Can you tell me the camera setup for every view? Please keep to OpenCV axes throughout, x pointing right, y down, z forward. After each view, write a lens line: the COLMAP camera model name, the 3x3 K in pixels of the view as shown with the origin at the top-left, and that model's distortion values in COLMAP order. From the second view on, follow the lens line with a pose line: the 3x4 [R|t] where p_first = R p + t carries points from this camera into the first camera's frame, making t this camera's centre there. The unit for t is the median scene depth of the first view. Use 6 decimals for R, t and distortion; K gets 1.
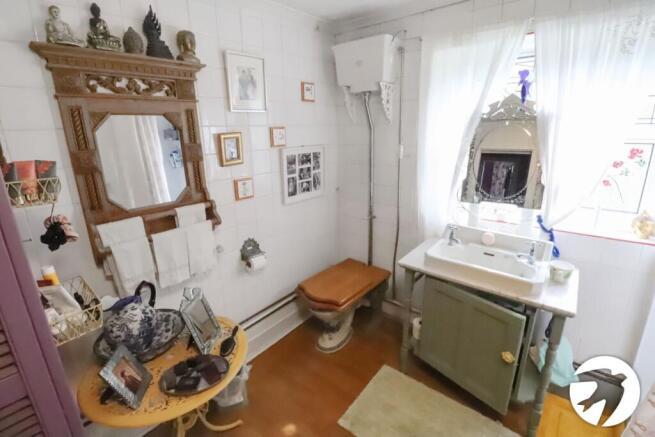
lens RADIAL K [[303.4, 0, 328.1], [0, 303.4, 211.6], [0, 0, 1]] dist [0.001488, -0.015347]
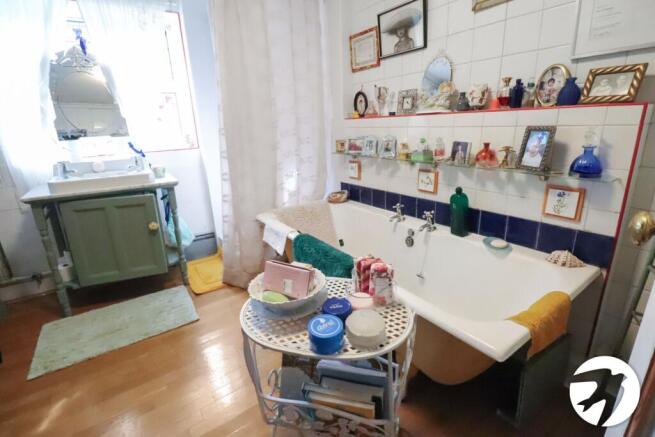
lens RADIAL K [[303.4, 0, 328.1], [0, 303.4, 211.6], [0, 0, 1]] dist [0.001488, -0.015347]
pose [[0.268760, -0.243028, 0.932044, -0.416655], [0.296235, 0.941601, 0.160099, 0.362382], [-0.916522, 0.233076, 0.325059, -0.196124]]
